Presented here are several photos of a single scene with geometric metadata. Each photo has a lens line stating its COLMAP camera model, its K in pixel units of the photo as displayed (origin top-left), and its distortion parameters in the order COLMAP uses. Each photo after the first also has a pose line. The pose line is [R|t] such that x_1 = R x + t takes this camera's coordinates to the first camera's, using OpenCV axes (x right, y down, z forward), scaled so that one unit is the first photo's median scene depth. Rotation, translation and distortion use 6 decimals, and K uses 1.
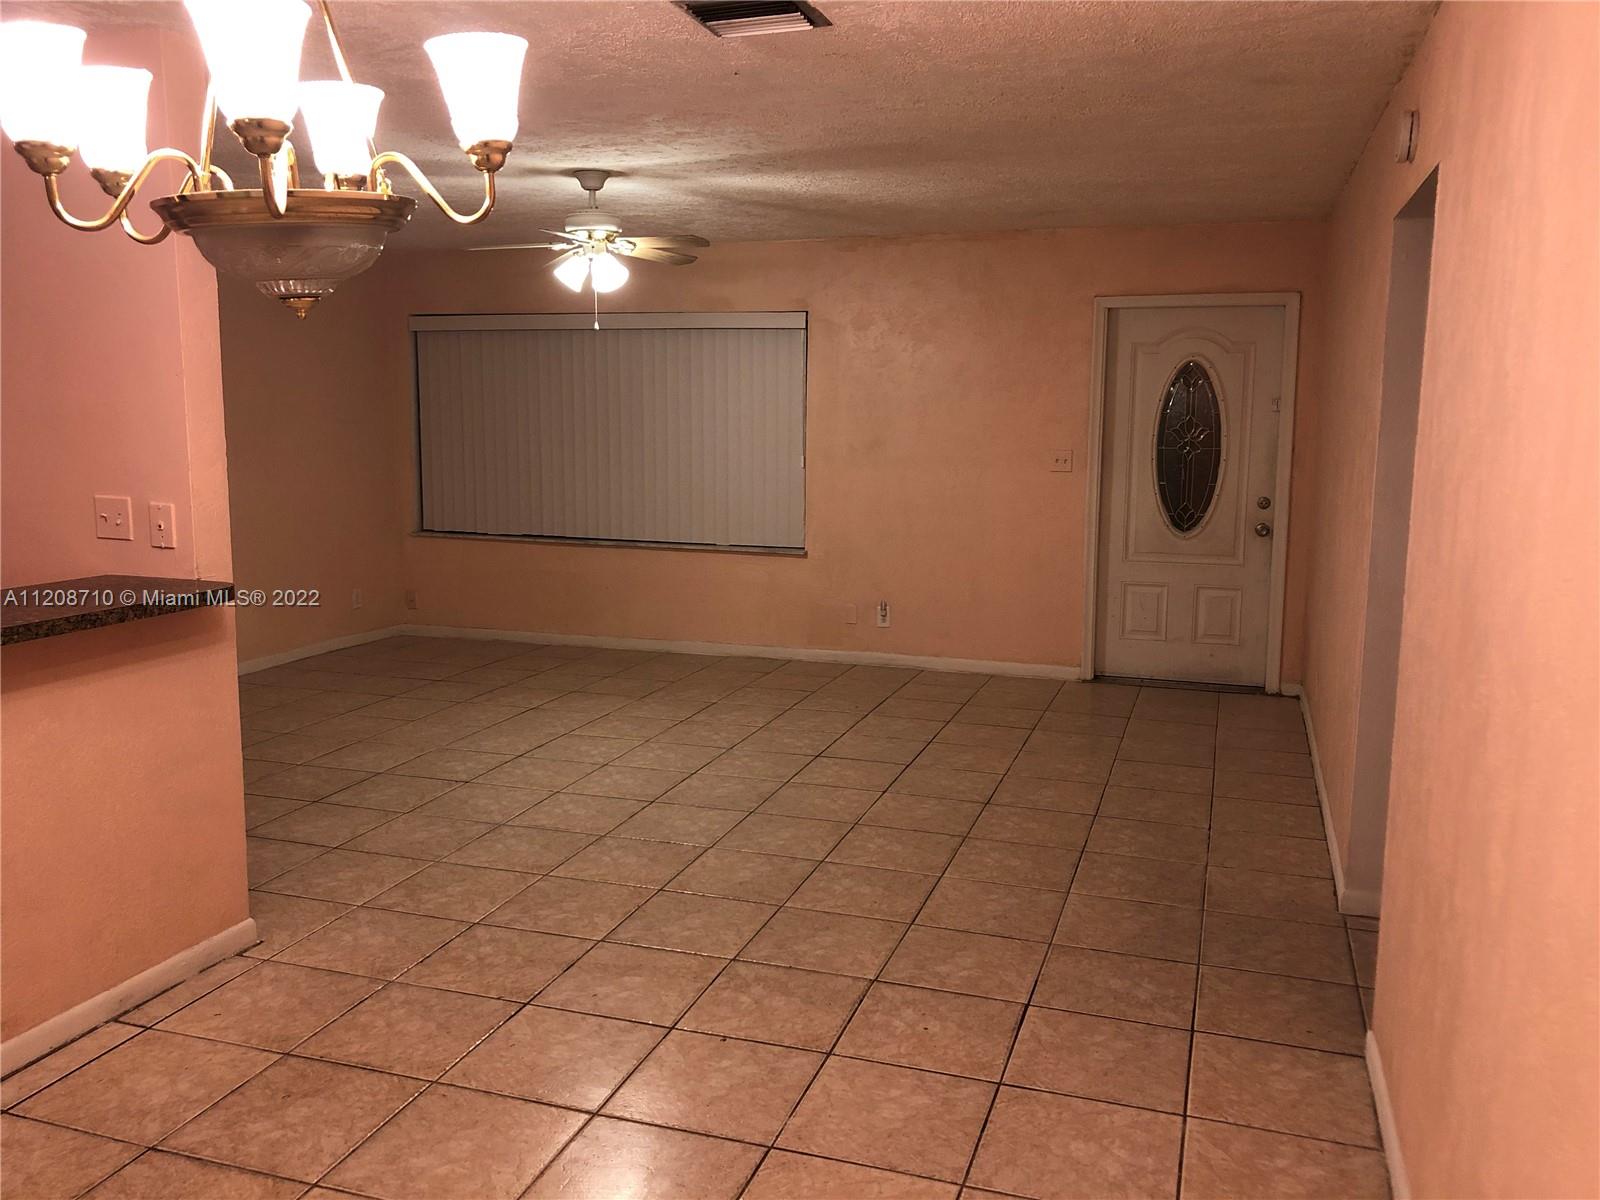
lens RADIAL K [[1307.2, 0, 799.6], [0, 1307.2, 592.5], [0, 0, 1]] dist [0.033926, 0.002376]
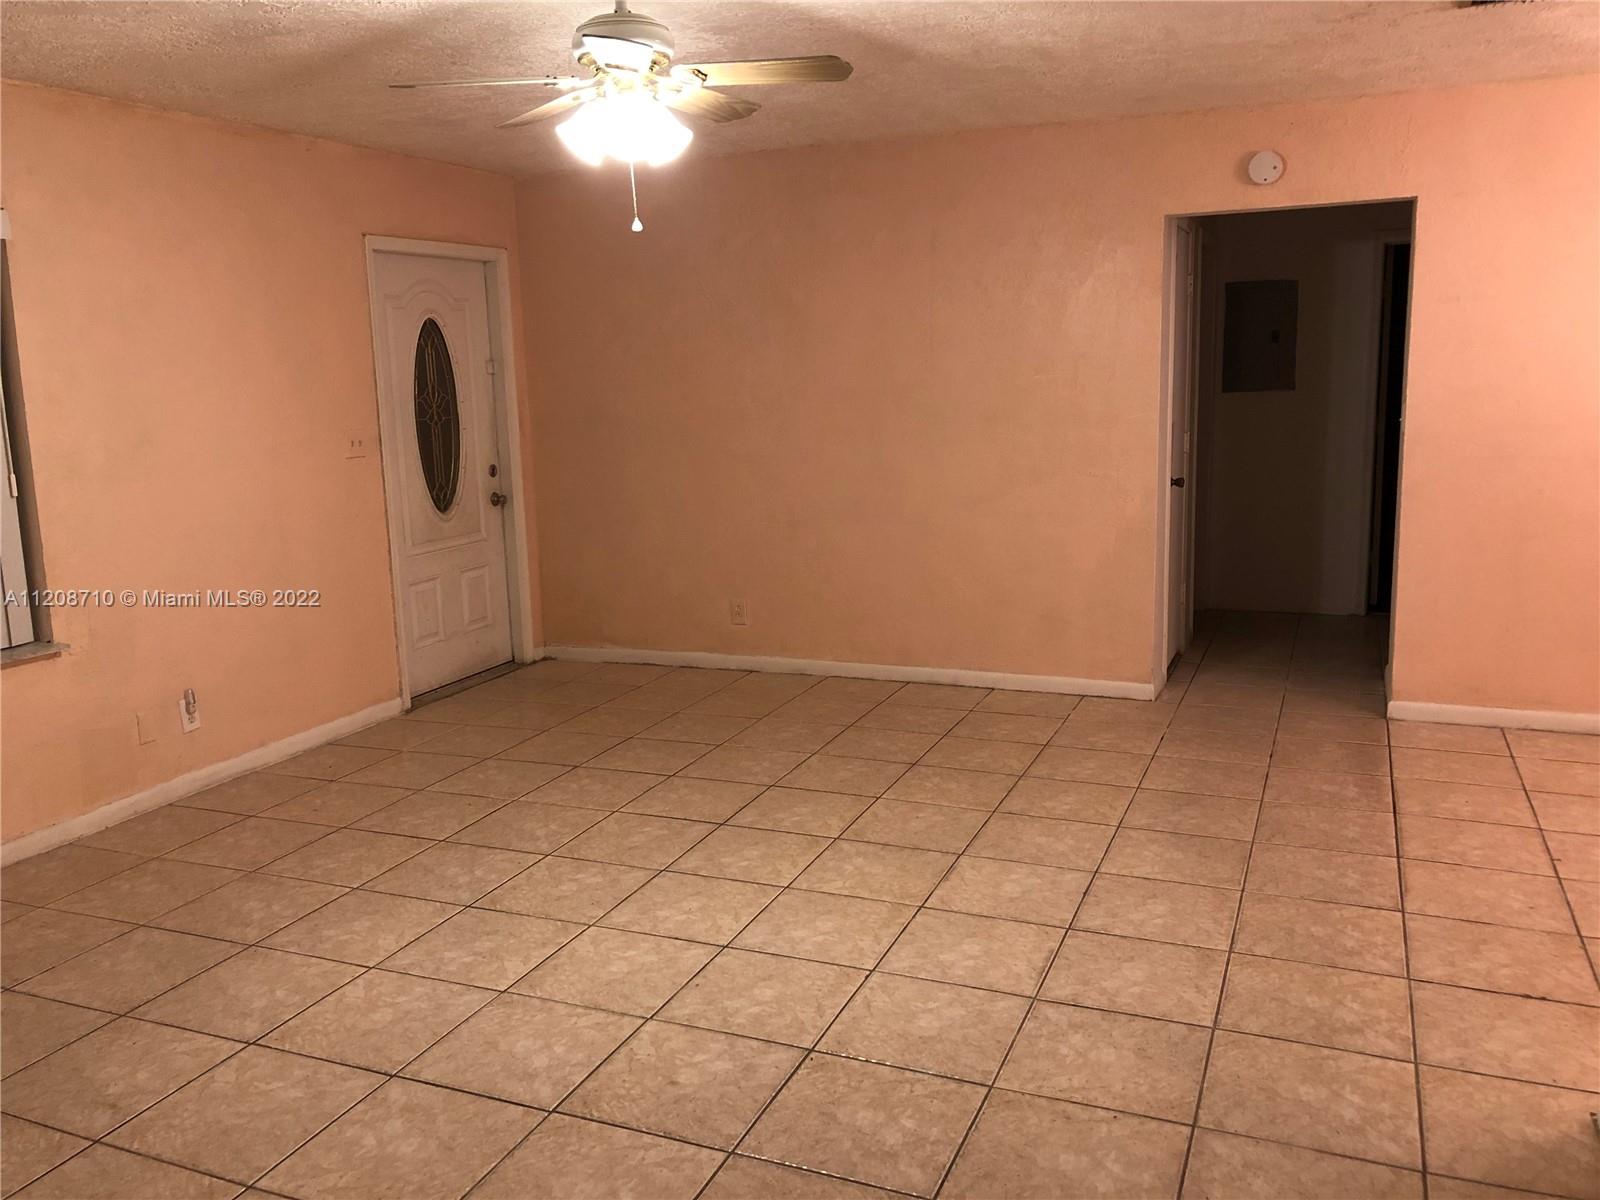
lens RADIAL K [[1307.2, 0, 800.7], [0, 1307.2, 608.7], [0, 0, 1]] dist [0.033926, 0.002376]
pose [[0.069135, -0.193487, 0.978664, -0.750193], [0.171049, 0.968783, 0.179450, -0.134192], [-0.982834, 0.154993, 0.100072, 0.909001]]
